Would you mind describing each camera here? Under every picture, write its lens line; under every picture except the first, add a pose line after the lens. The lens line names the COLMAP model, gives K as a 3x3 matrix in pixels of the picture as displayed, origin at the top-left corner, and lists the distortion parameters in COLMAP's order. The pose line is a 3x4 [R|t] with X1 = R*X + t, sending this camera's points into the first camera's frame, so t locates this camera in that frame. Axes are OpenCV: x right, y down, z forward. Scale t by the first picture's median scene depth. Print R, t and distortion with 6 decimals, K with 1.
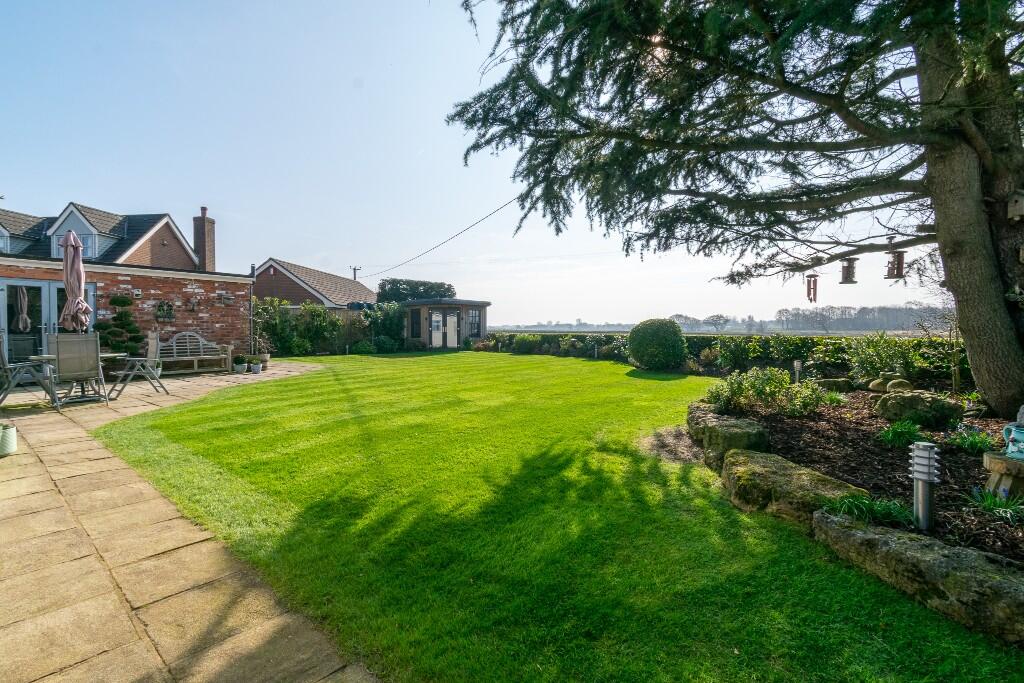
lens RADIAL K [[449.0, 0, 507.7], [0, 449.0, 340.2], [0, 0, 1]] dist [-0.003216, -0.001814]
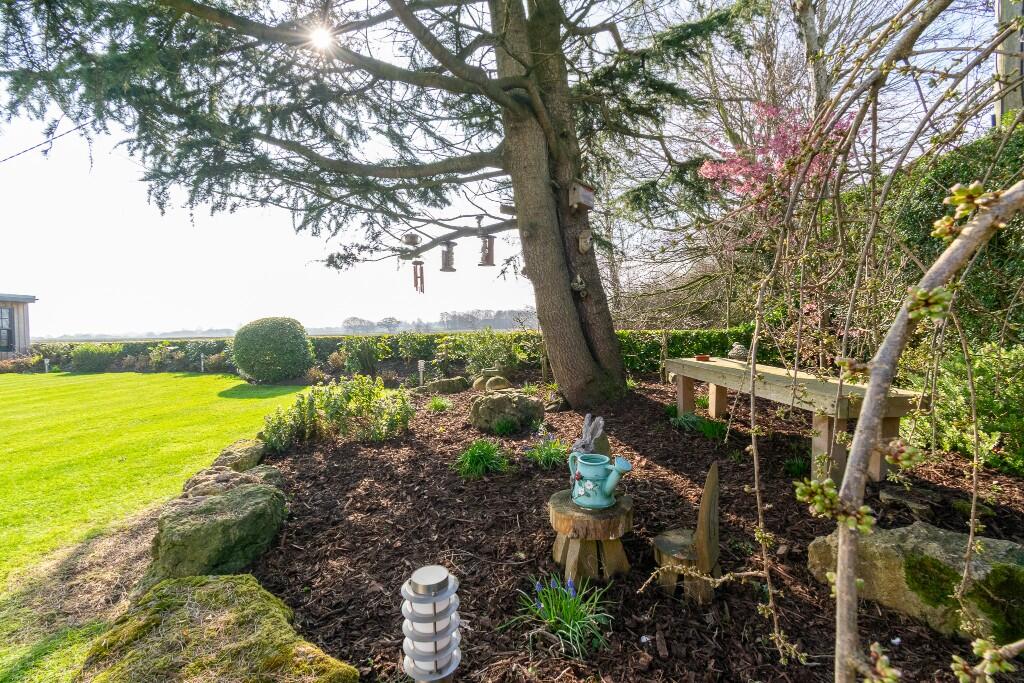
lens RADIAL K [[449.0, 0, 513.2], [0, 449.0, 340.9], [0, 0, 1]] dist [-0.003216, -0.001814]
pose [[0.765858, -0.038468, 0.641858, 0.239283], [0.041444, 0.999086, 0.010426, 0.004824], [-0.641673, 0.018616, 0.766753, 0.205142]]
